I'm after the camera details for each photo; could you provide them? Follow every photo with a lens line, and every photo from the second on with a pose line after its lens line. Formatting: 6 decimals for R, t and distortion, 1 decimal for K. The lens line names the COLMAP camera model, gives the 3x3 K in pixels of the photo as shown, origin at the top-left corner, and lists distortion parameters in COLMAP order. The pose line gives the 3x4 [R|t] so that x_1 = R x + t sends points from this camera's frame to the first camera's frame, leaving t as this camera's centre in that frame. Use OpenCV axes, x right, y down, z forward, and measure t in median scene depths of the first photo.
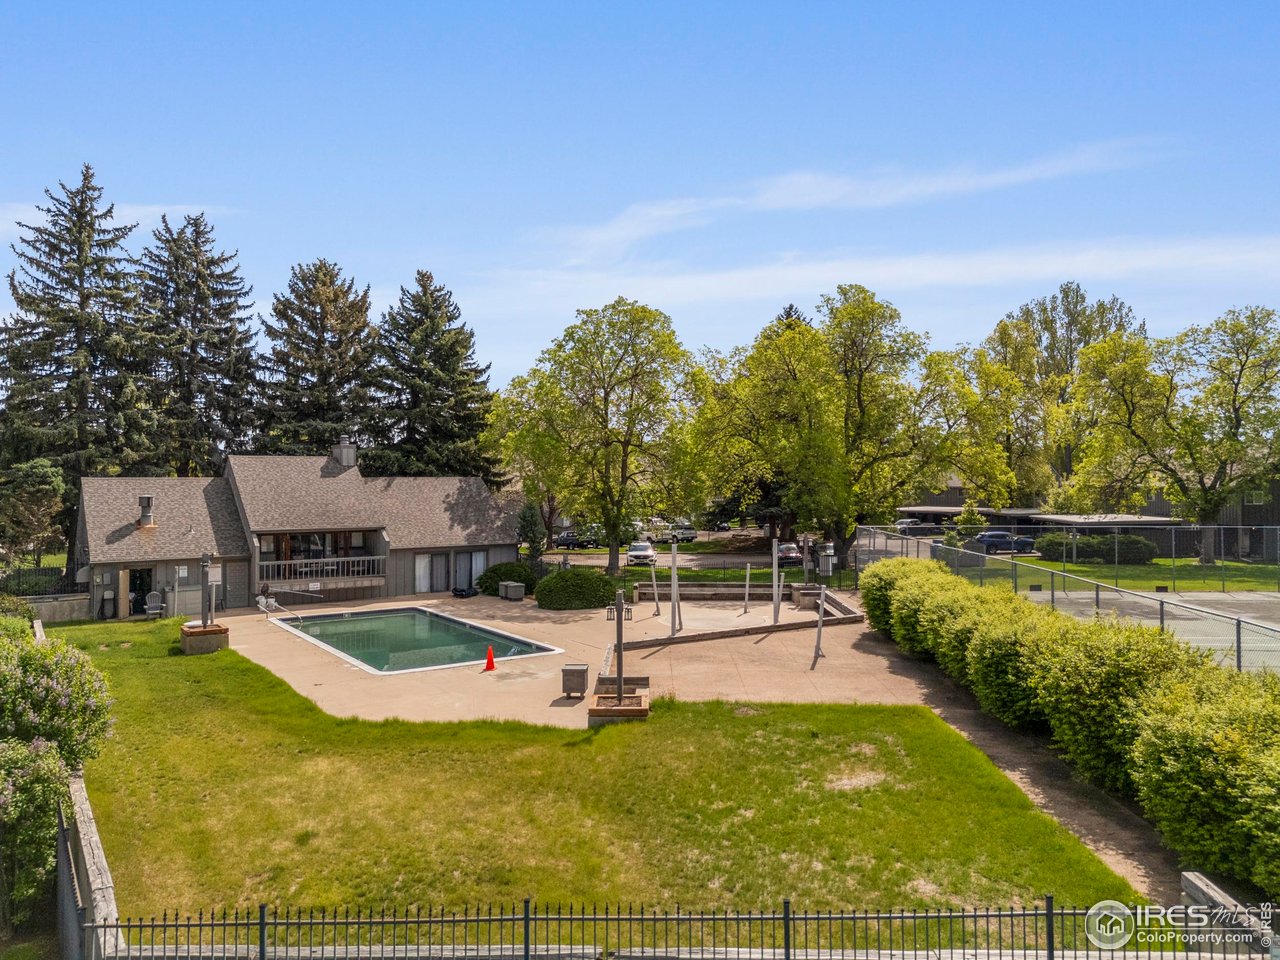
lens RADIAL K [[943.5, 0, 645.0], [0, 943.5, 478.8], [0, 0, 1]] dist [0.098522, -0.095139]
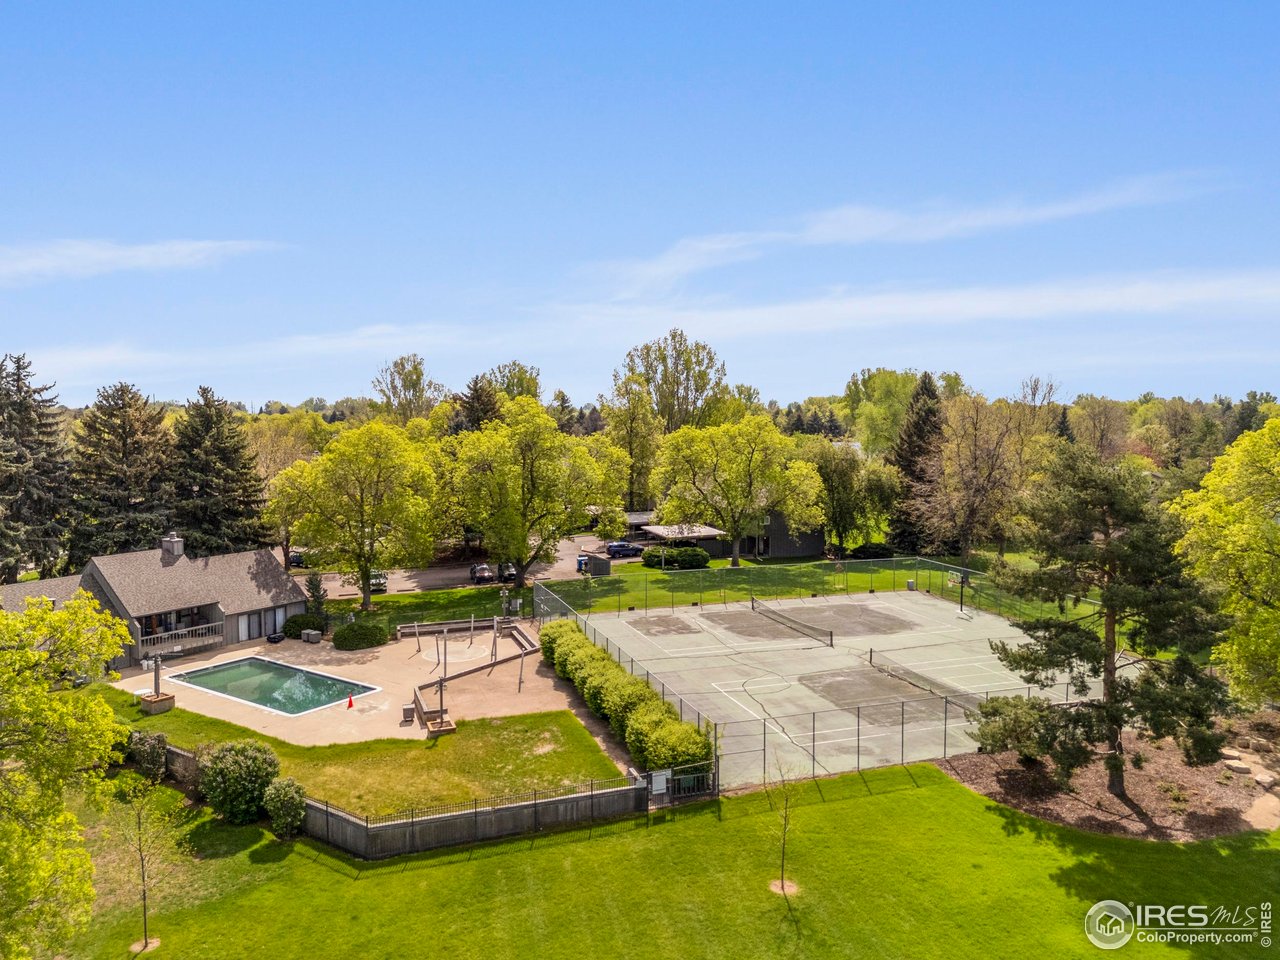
lens RADIAL K [[943.5, 0, 645.0], [0, 943.5, 478.8], [0, 0, 1]] dist [0.098522, -0.095139]
pose [[0.936902, -0.026188, 0.348609, -0.192876], [-0.001121, 0.996960, 0.077905, -0.294411], [-0.349590, -0.073380, 0.934025, -0.702302]]
